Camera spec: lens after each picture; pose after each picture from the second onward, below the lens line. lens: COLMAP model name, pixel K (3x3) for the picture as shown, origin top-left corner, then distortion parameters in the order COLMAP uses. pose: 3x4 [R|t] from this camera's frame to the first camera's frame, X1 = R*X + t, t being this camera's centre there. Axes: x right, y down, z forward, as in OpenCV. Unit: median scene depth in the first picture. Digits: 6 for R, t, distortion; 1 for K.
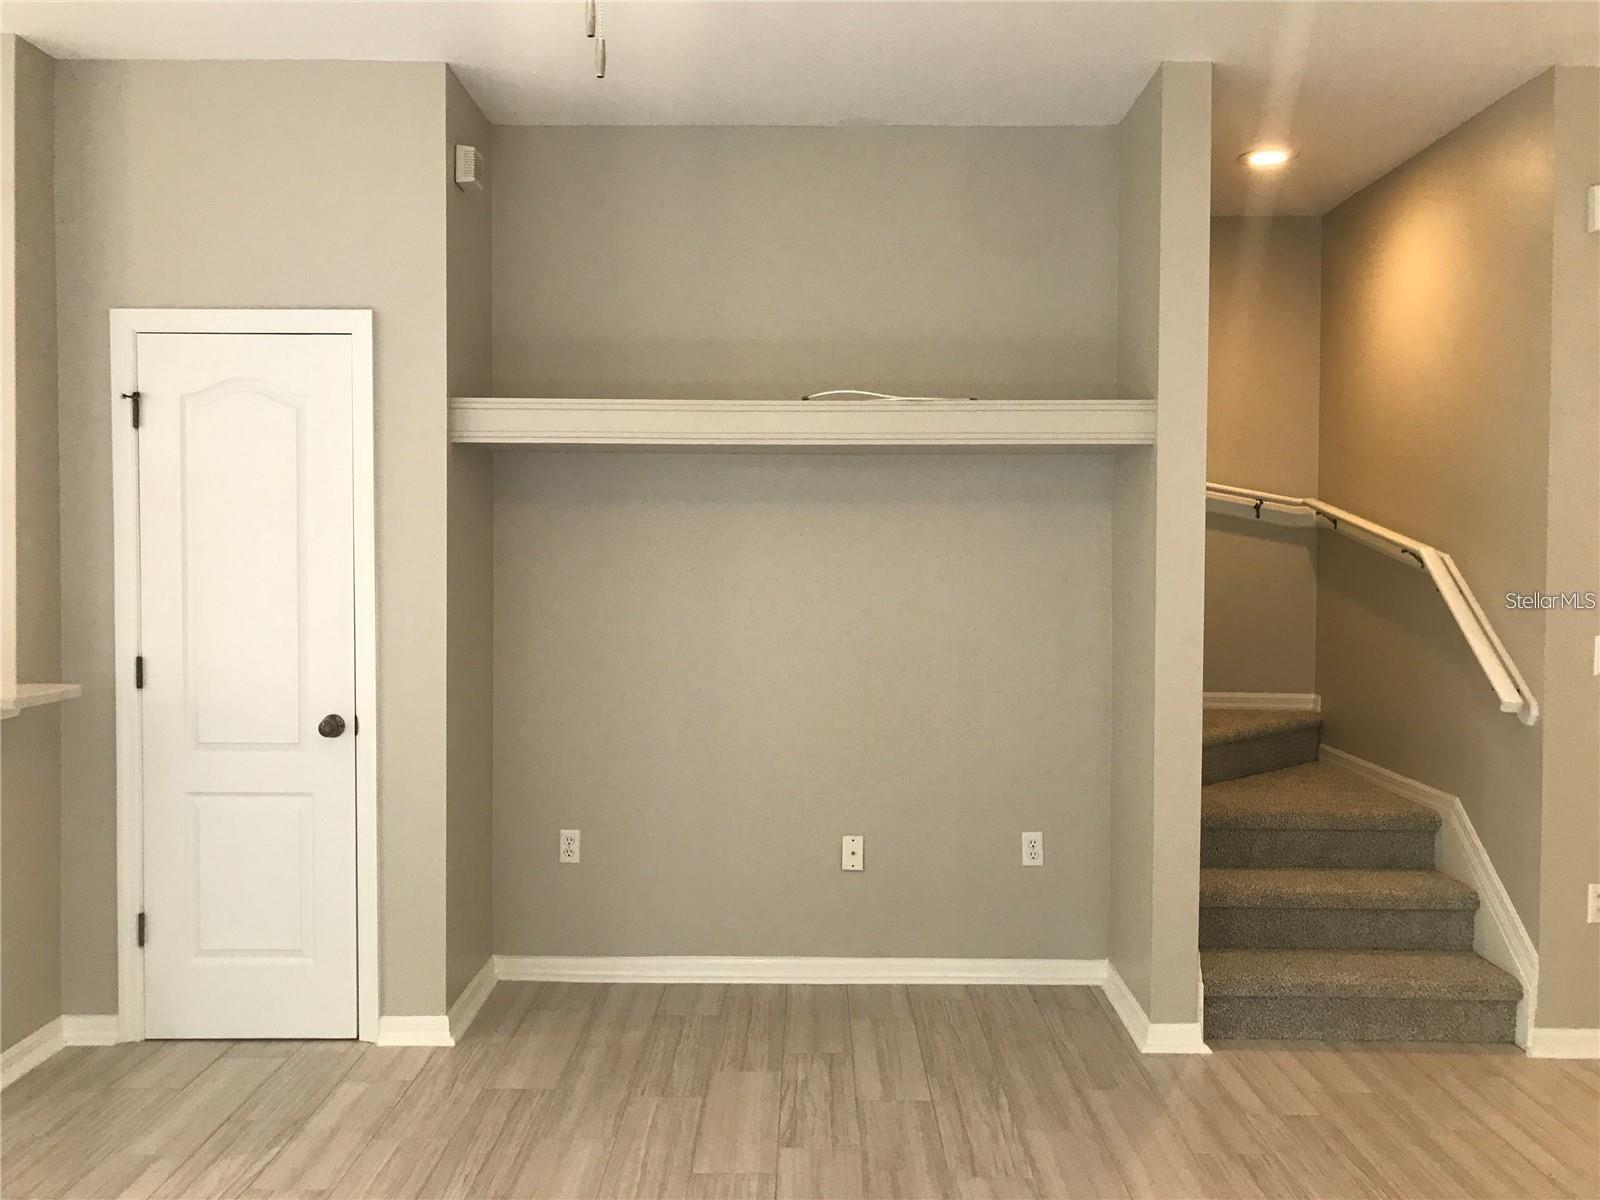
lens RADIAL K [[1303.0, 0, 787.9], [0, 1303.0, 593.8], [0, 0, 1]] dist [0.029533, -0.038944]
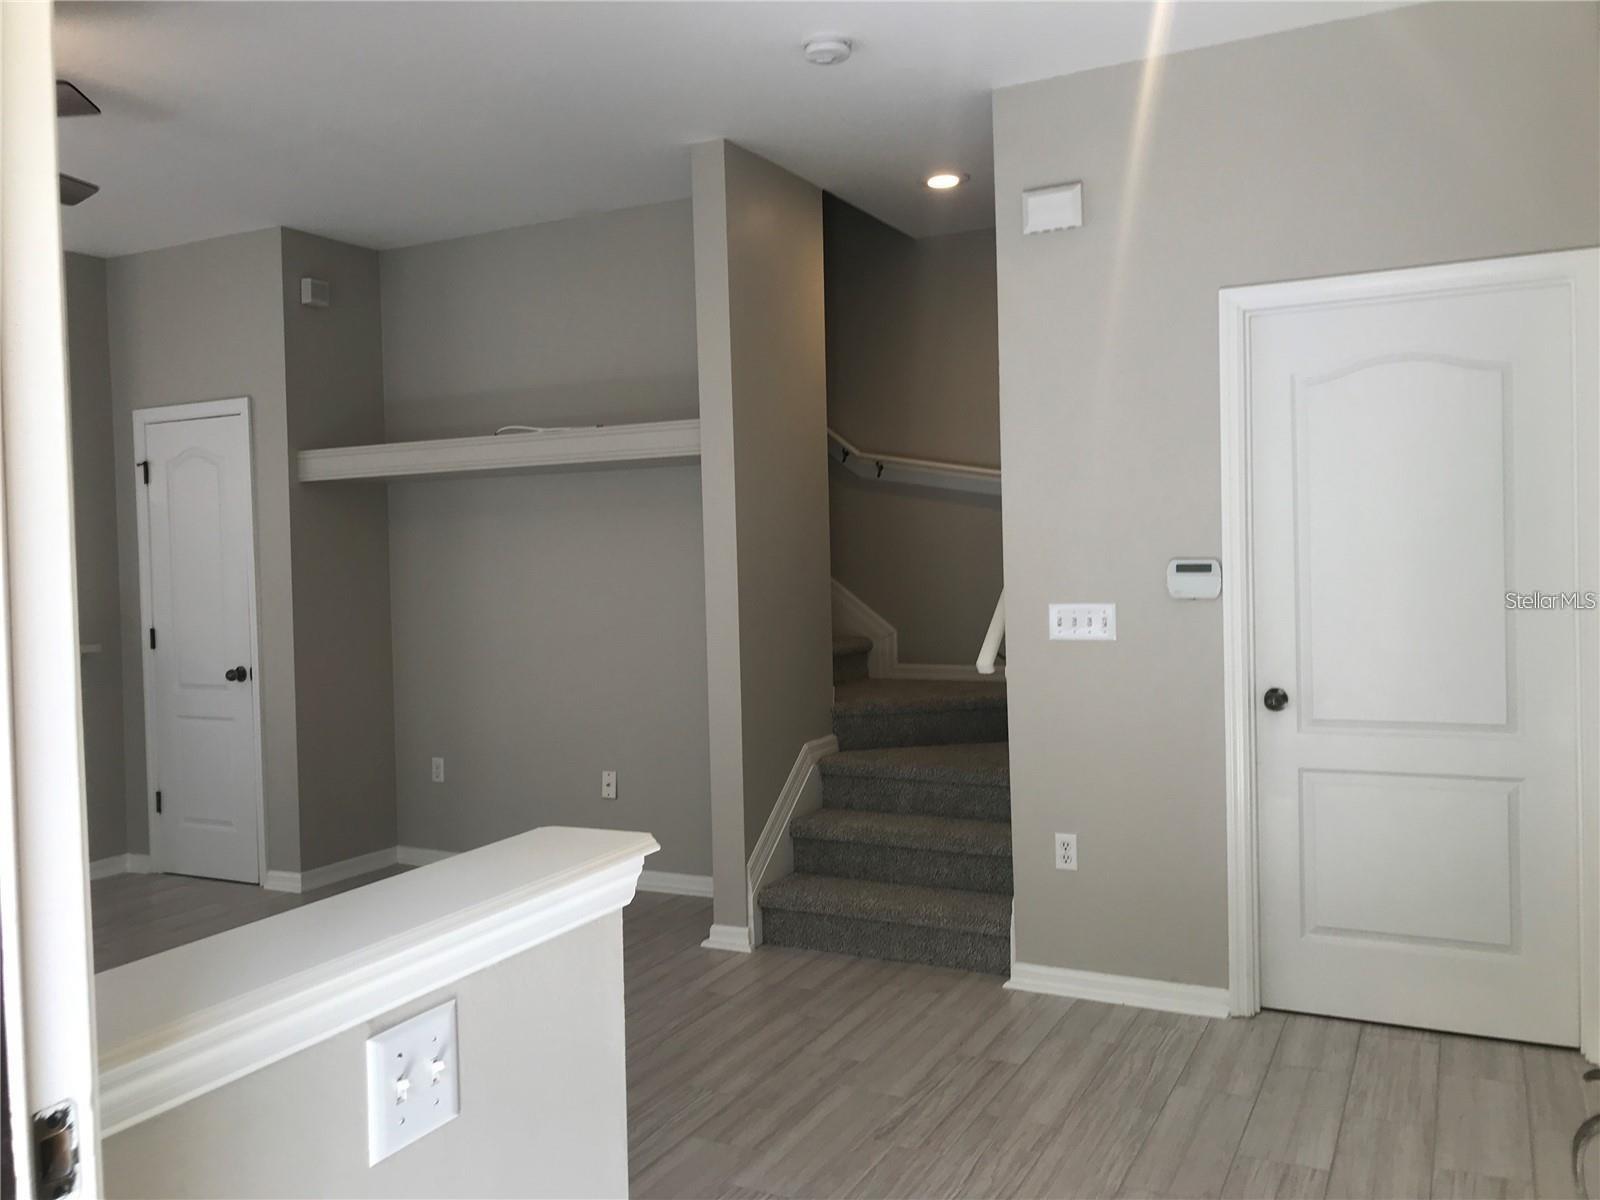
lens RADIAL K [[1303.0, 0, 784.8], [0, 1303.0, 592.0], [0, 0, 1]] dist [0.029533, -0.038944]
pose [[0.893031, -0.015622, -0.449724, 0.888654], [0.014533, 0.999877, -0.005874, 0.024363], [0.449761, -0.001290, 0.893148, -0.065524]]
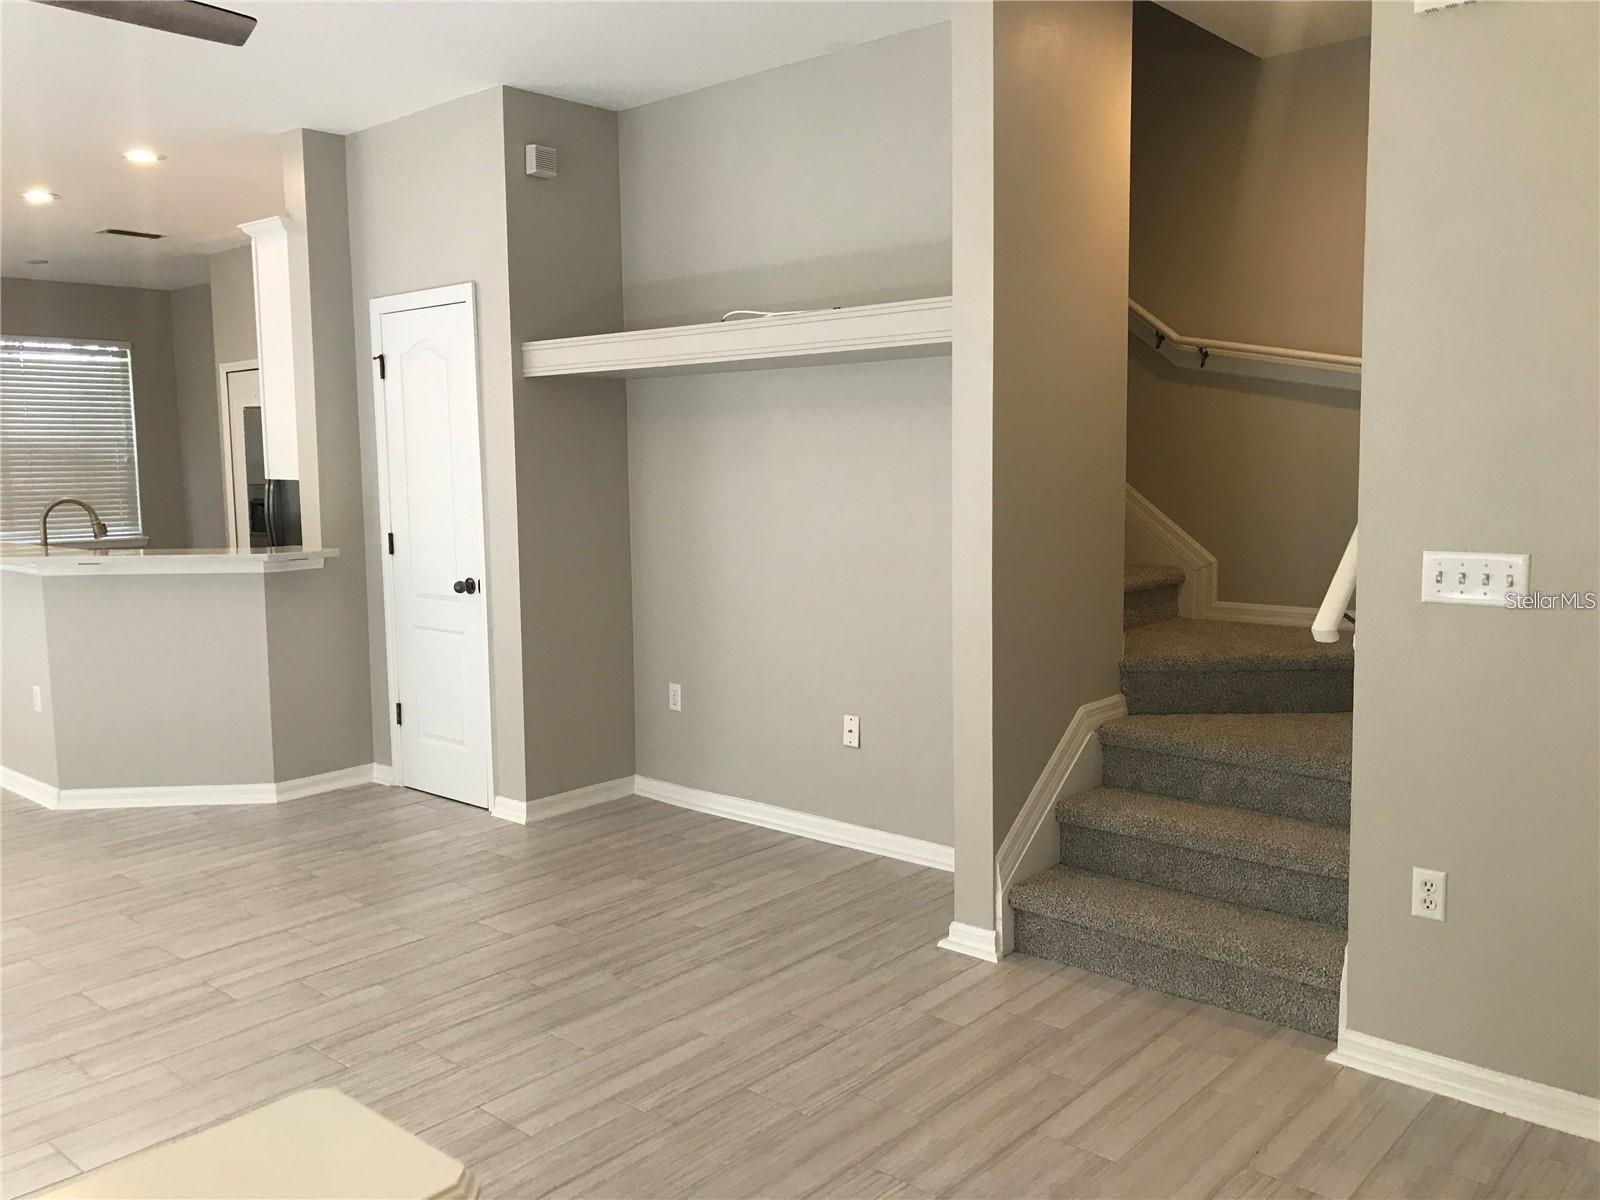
lens RADIAL K [[1303.0, 0, 784.4], [0, 1303.0, 591.3], [0, 0, 1]] dist [0.029533, -0.038944]
pose [[0.752421, 0.053449, -0.656510, 0.822074], [-0.003815, 0.997039, 0.076800, -0.001934], [0.658671, -0.055282, 0.750397, 0.170692]]
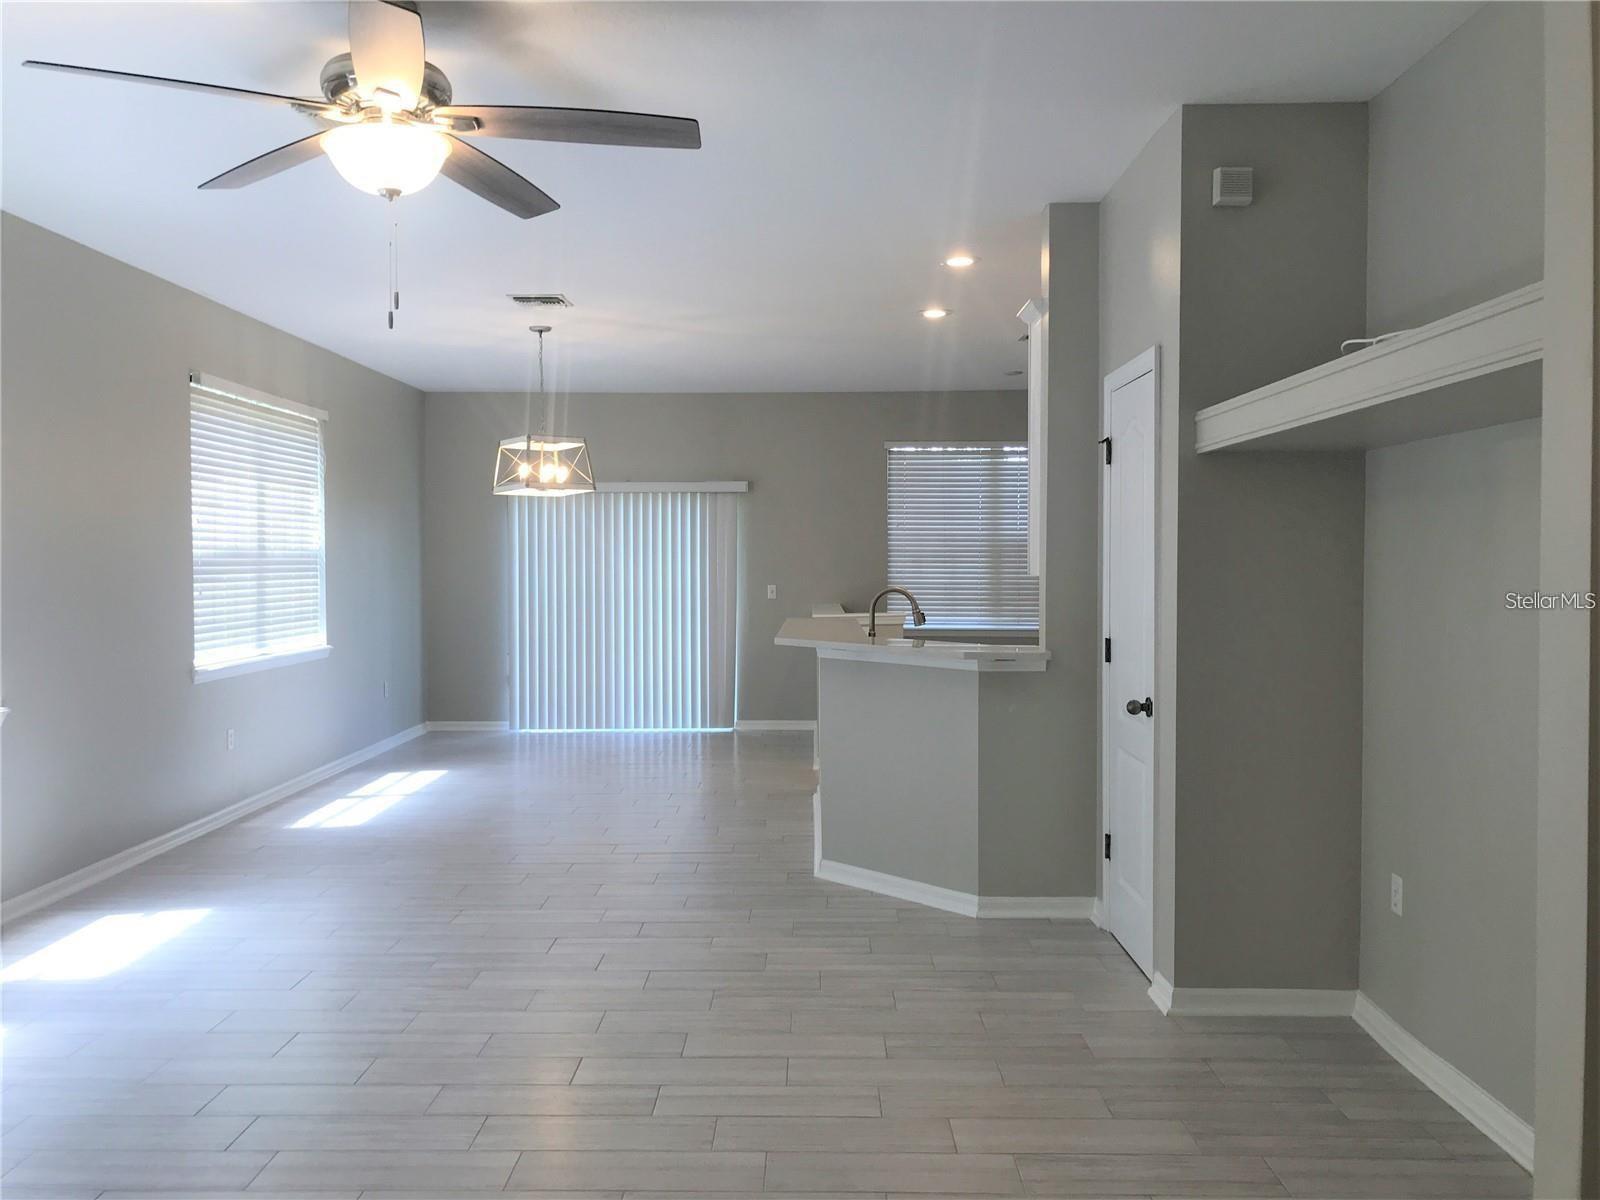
lens RADIAL K [[1303.0, 0, 783.5], [0, 1303.0, 583.2], [0, 0, 1]] dist [0.029533, -0.038944]
pose [[-0.009600, 0.014342, -0.999851, 0.812962], [-0.032867, 0.999352, 0.014650, -0.015312], [0.999414, 0.033003, -0.009123, 0.679527]]
